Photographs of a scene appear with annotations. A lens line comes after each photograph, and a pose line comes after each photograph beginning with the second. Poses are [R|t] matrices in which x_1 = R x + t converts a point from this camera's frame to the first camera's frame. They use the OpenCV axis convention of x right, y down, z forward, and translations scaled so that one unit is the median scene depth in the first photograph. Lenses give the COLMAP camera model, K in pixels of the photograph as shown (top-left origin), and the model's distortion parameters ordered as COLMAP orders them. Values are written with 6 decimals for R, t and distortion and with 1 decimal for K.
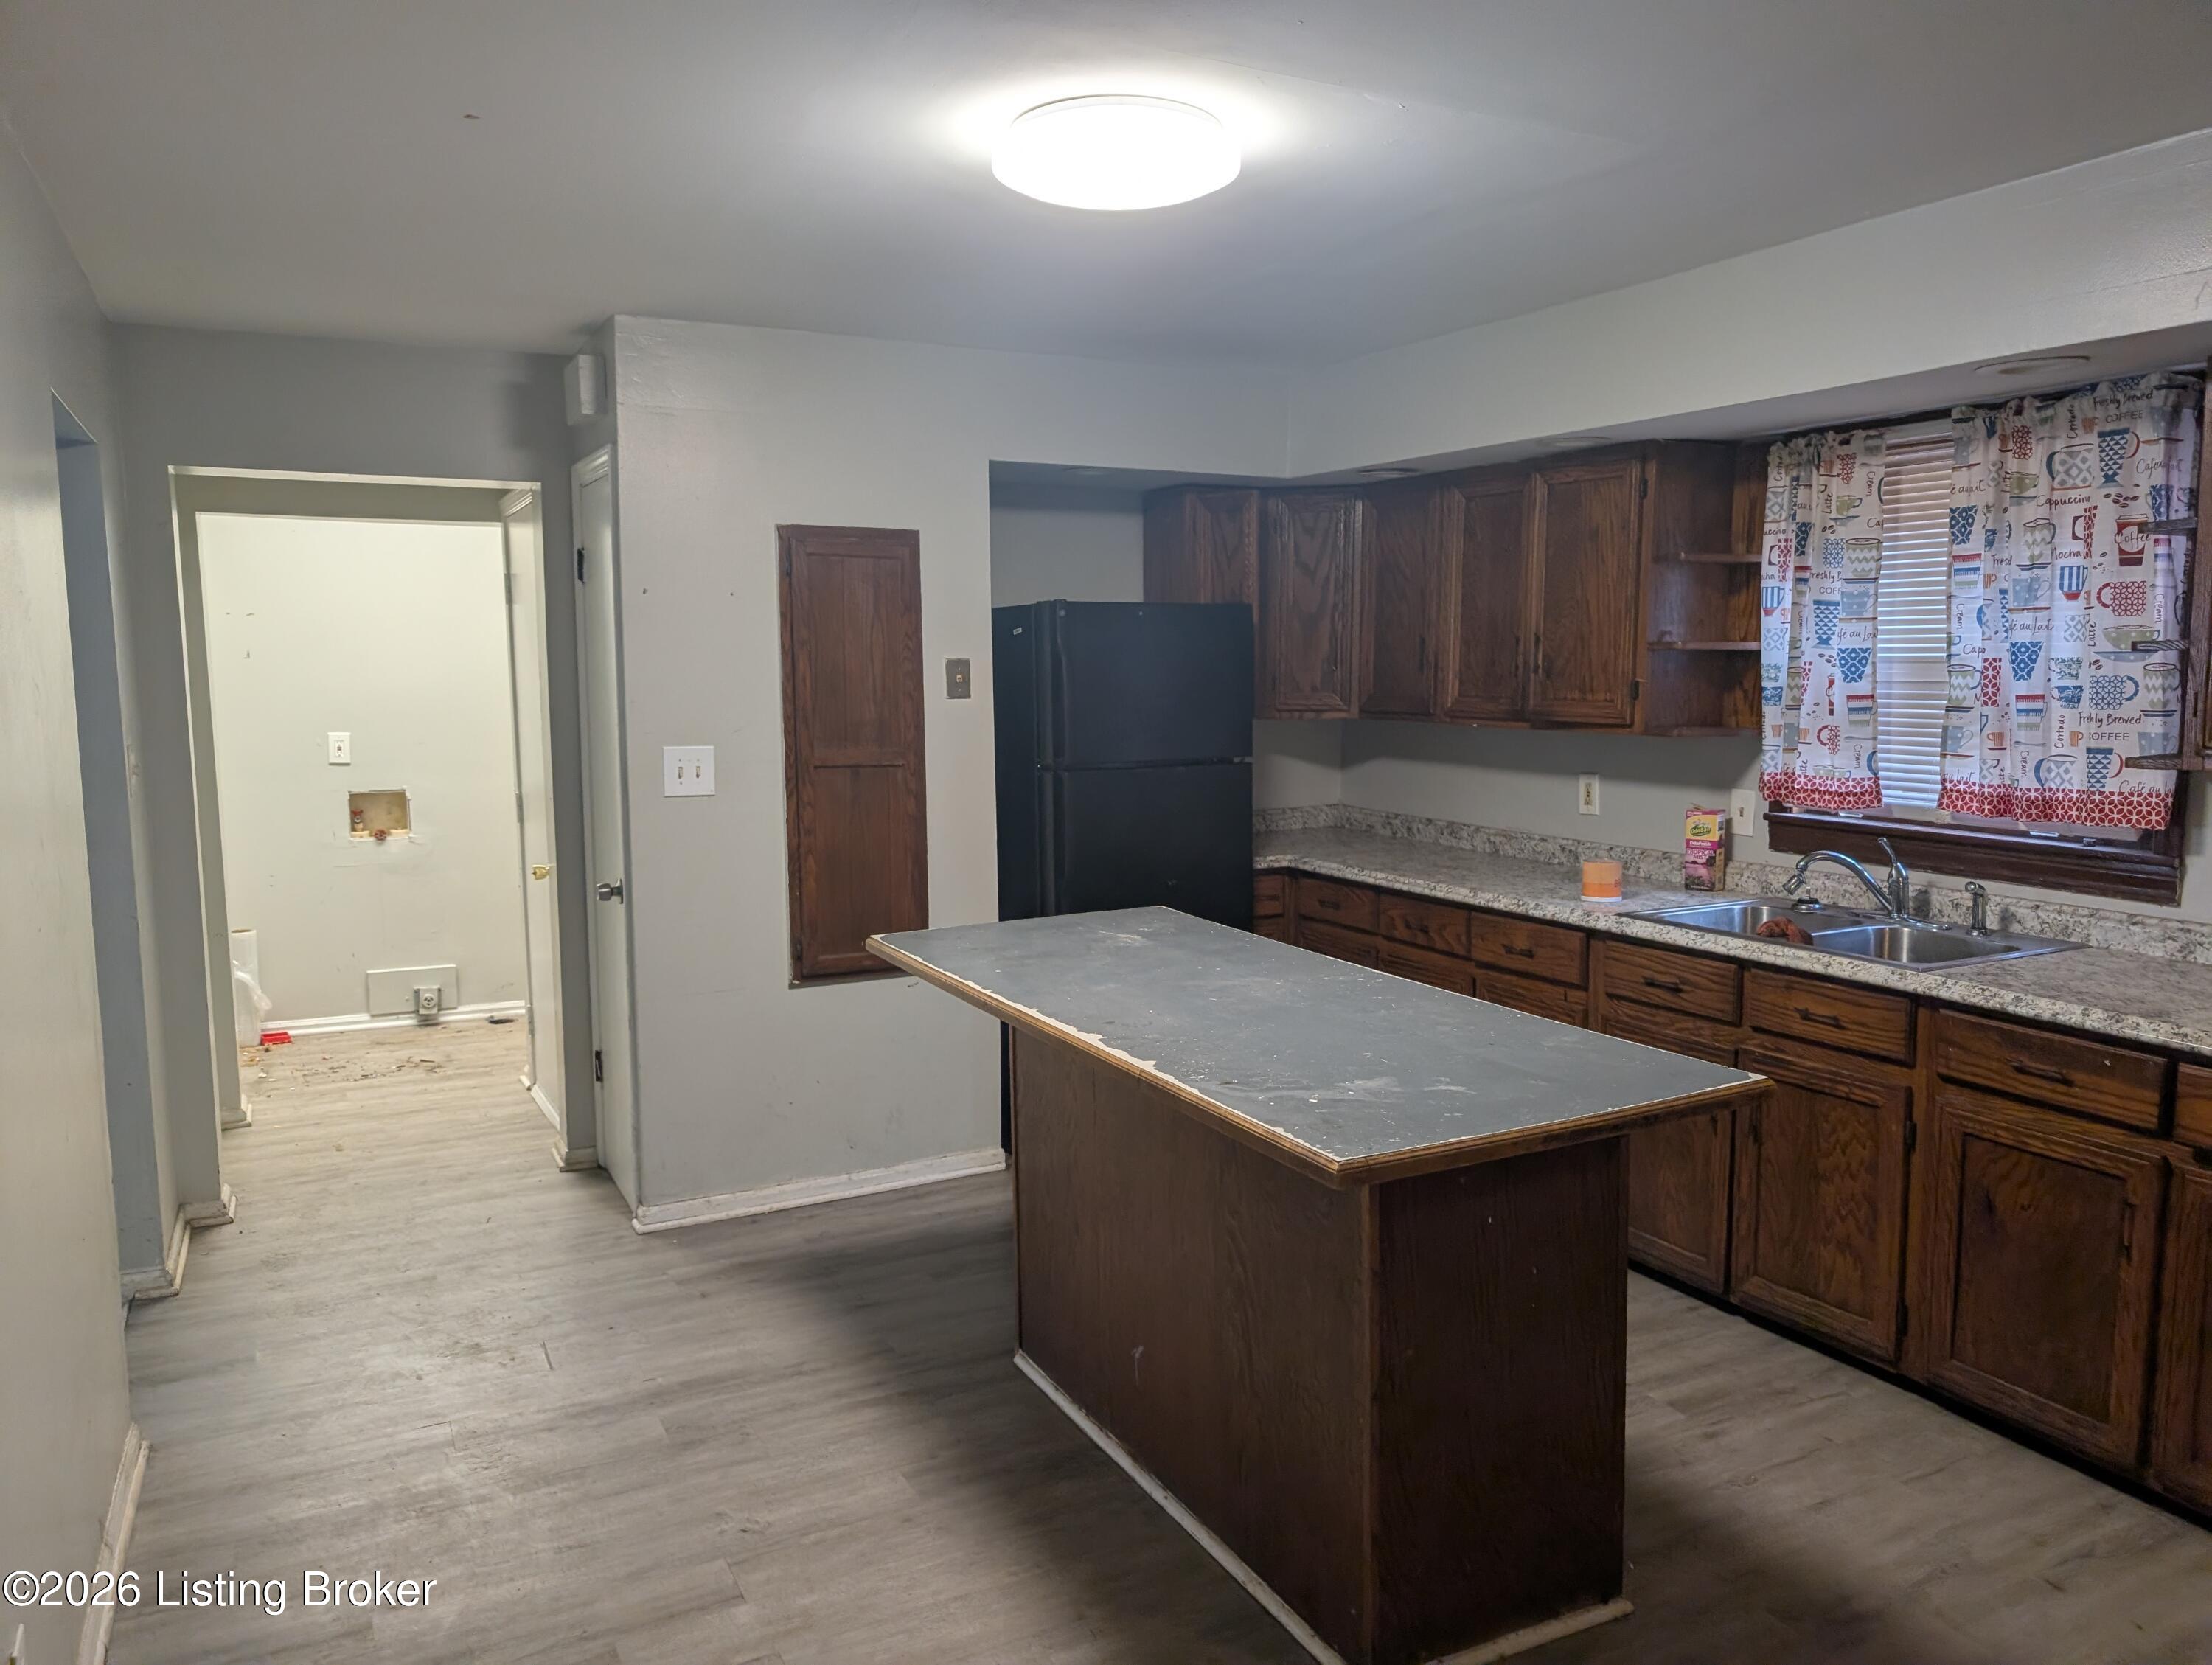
lens RADIAL K [[1585.4, 0, 1125.2], [0, 1585.4, 825.8], [0, 0, 1]] dist [0.010604, -0.005845]
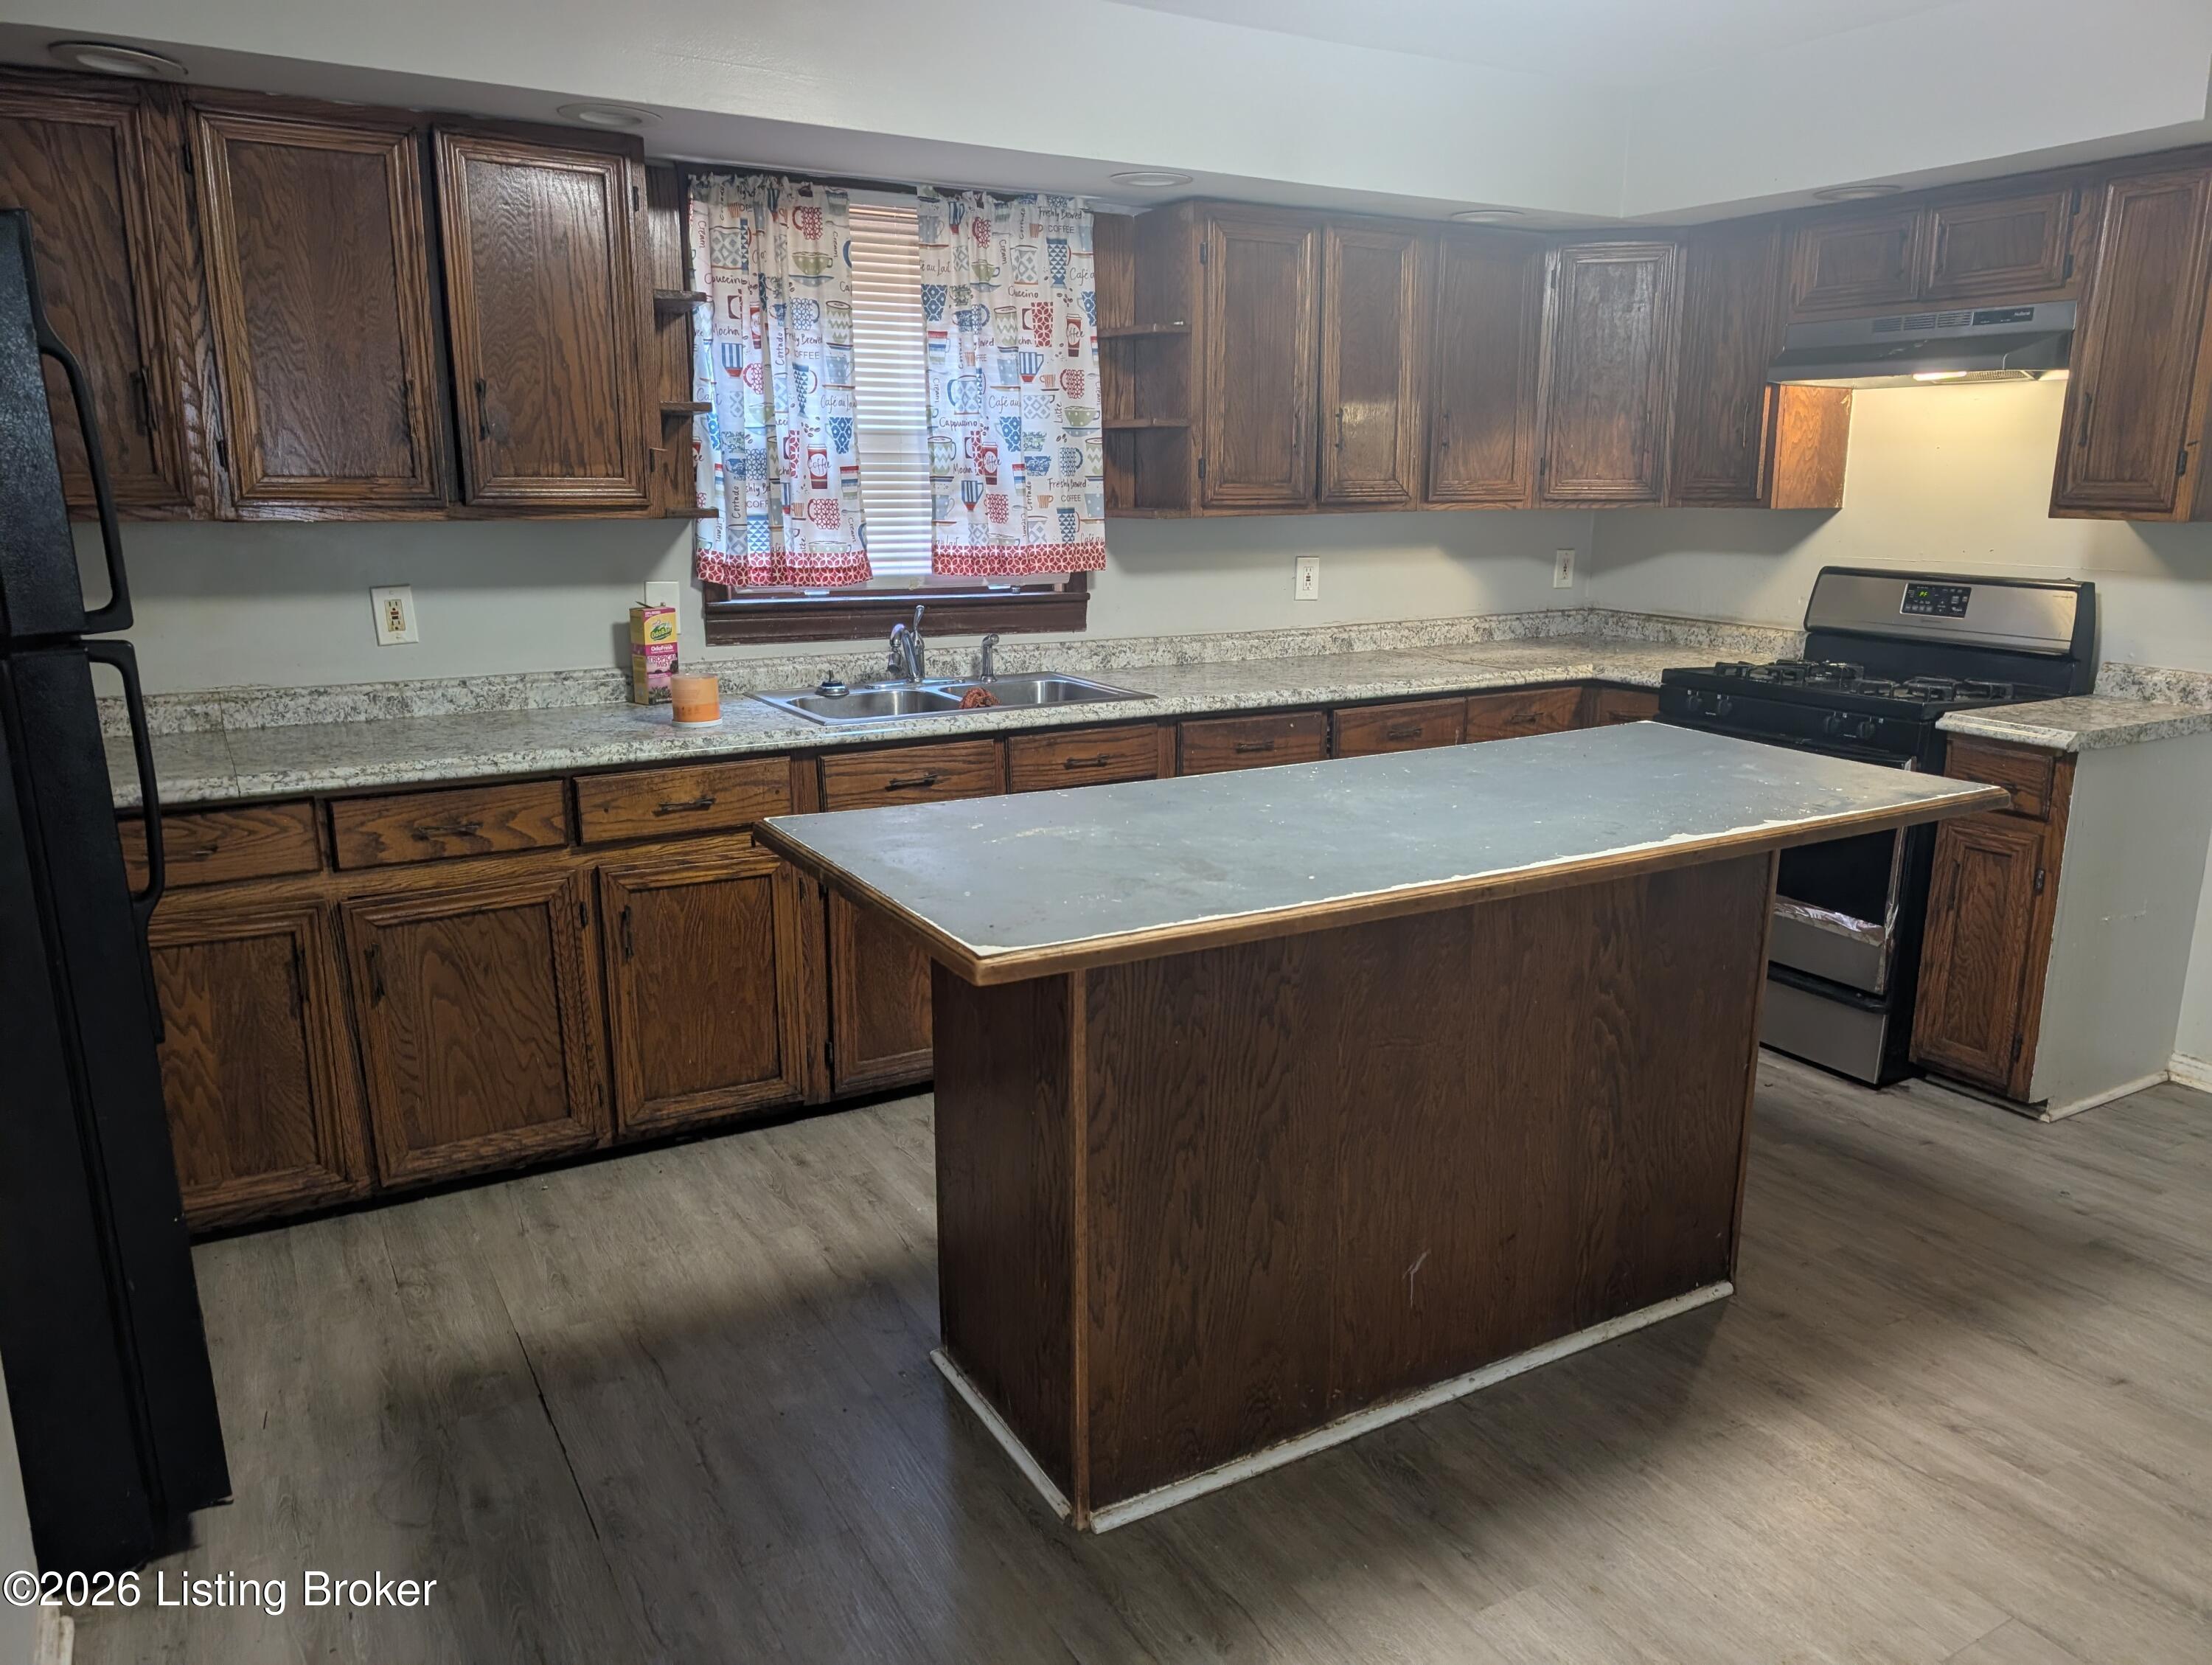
lens RADIAL K [[1585.4, 0, 1127.4], [0, 1585.4, 840.4], [0, 0, 1]] dist [0.010604, -0.005845]
pose [[-0.050097, -0.222767, 0.973584, -0.588793], [0.101158, 0.968663, 0.226846, -0.066553], [-0.993608, 0.109850, -0.025992, 0.919835]]
